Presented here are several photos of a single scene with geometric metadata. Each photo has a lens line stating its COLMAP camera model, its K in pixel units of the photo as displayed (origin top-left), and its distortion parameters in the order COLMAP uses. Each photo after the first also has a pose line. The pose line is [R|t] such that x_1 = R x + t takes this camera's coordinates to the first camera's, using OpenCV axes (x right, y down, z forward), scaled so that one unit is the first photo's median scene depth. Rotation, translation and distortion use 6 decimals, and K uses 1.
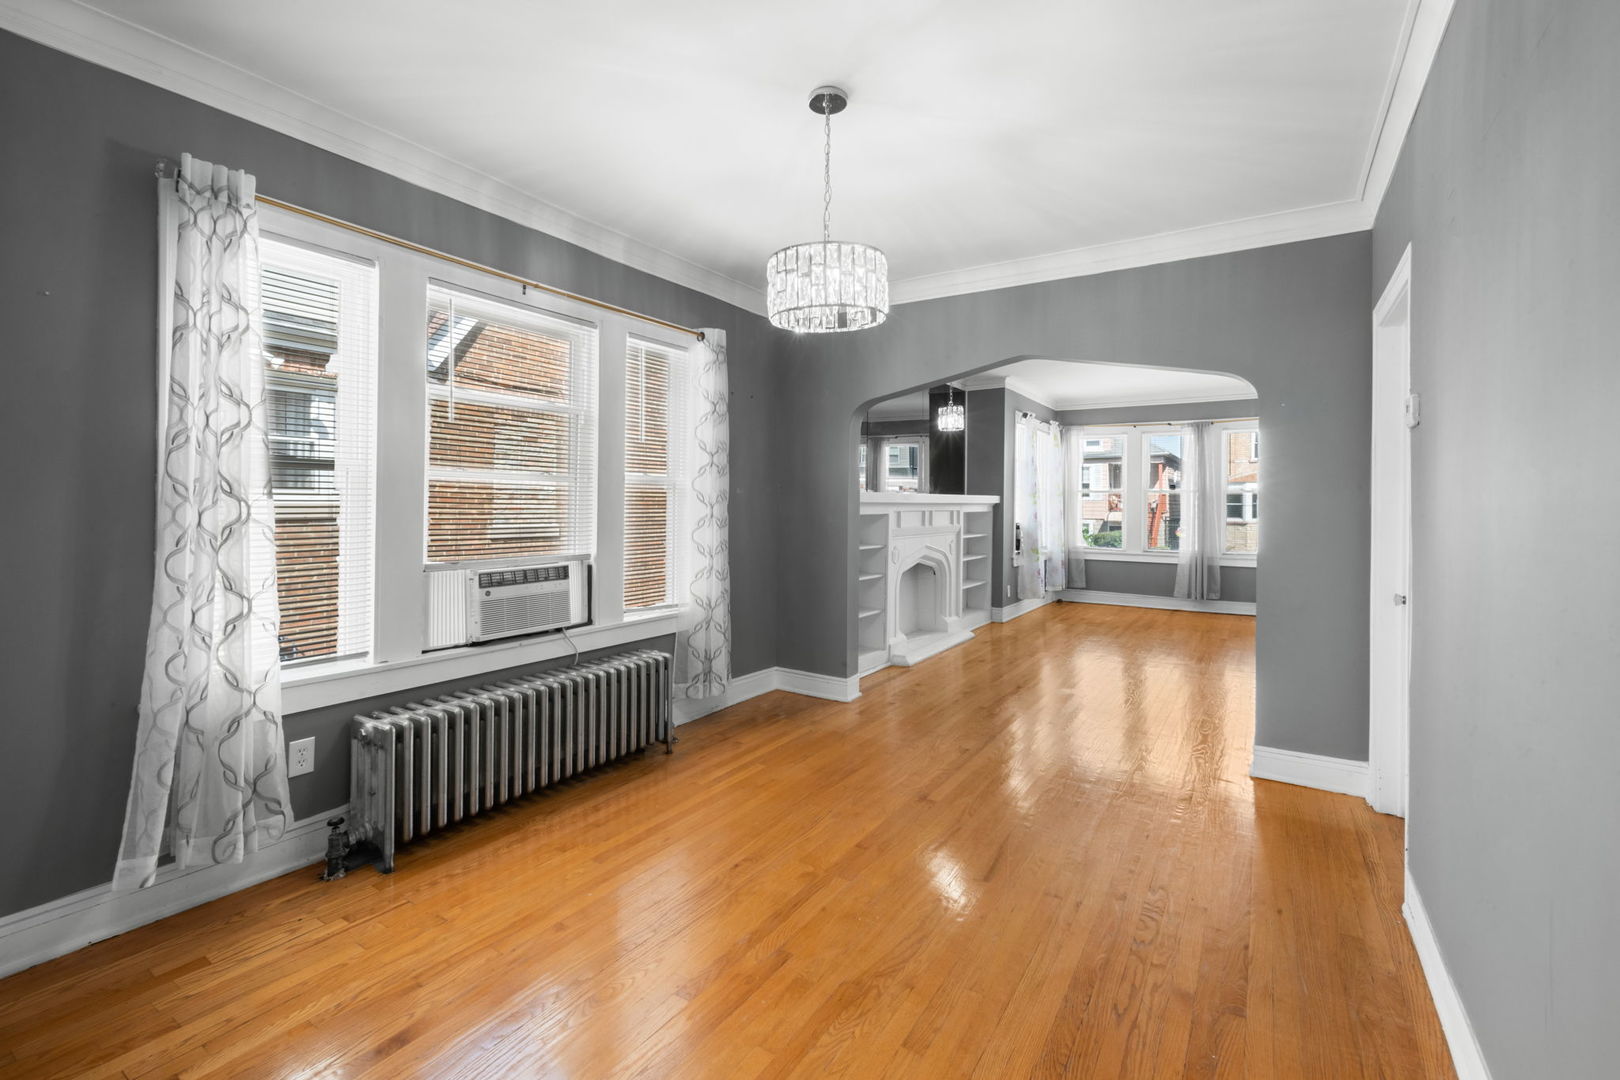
lens RADIAL K [[715.6, 0, 799.3], [0, 715.6, 499.3], [0, 0, 1]] dist [0.020562, -0.000086]
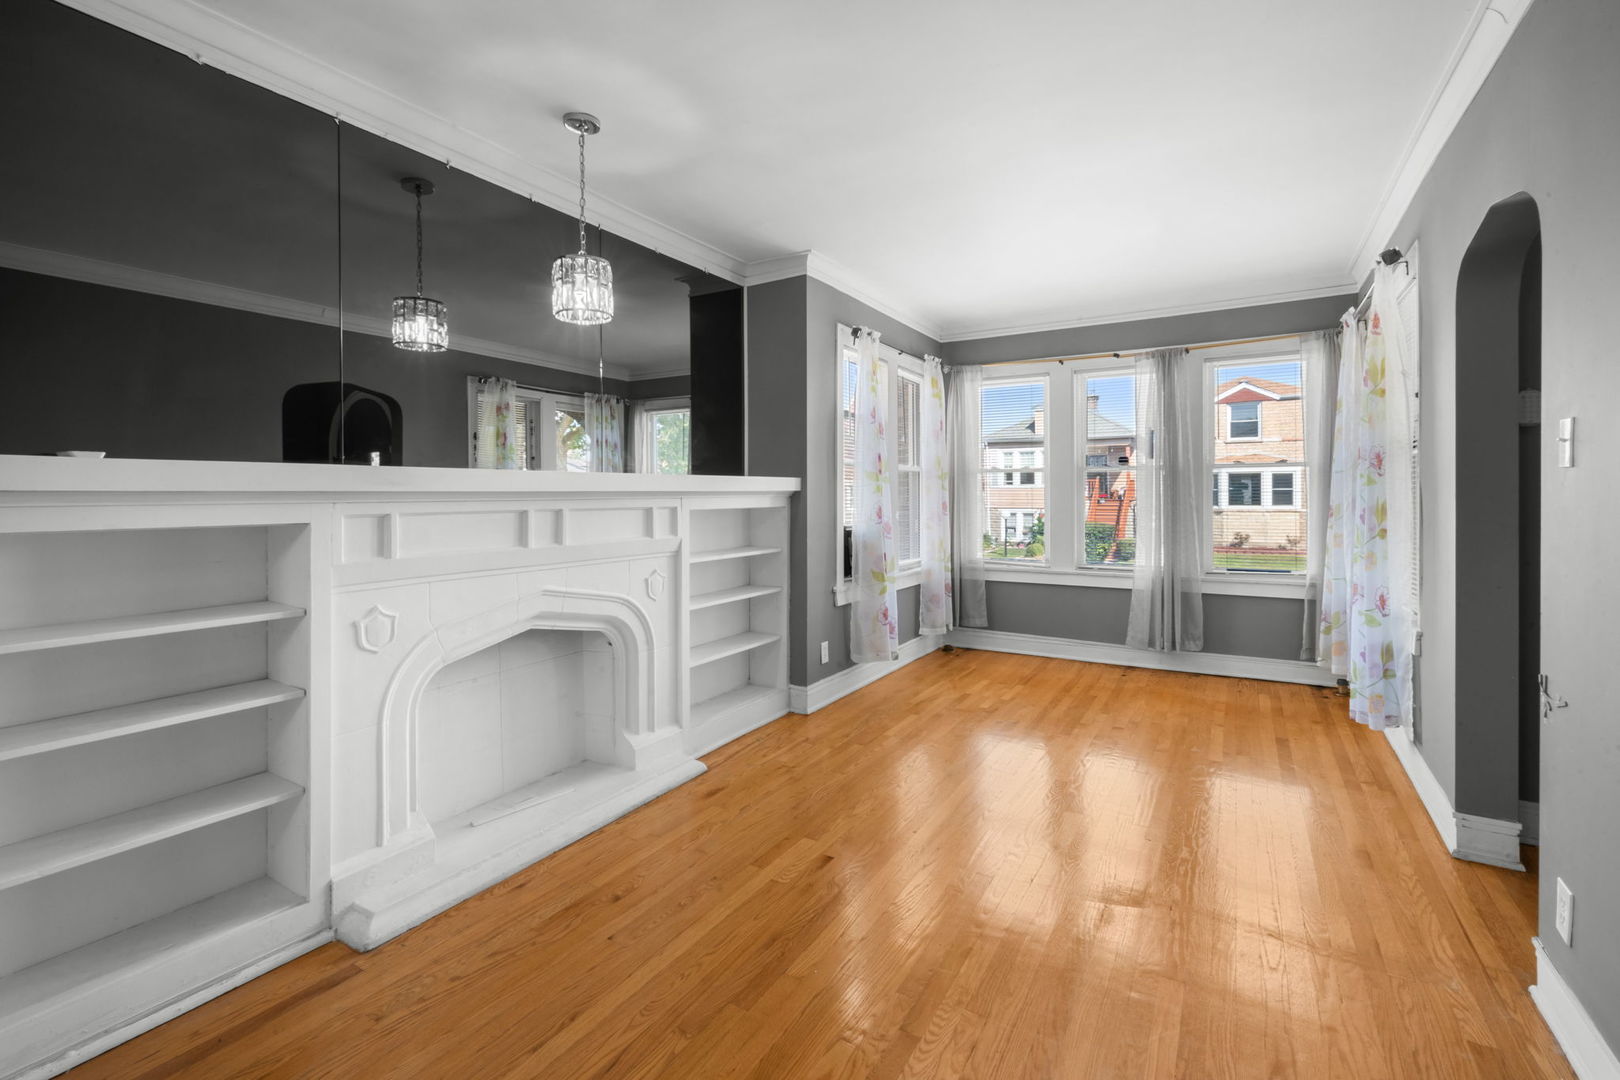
lens RADIAL K [[715.6, 0, 797.4], [0, 715.6, 492.8], [0, 0, 1]] dist [0.020562, -0.000086]
pose [[0.999573, -0.012091, 0.026592, 0.250516], [0.012003, 0.999922, 0.003452, 0.004595], [-0.026631, -0.003131, 0.999640, 0.441883]]
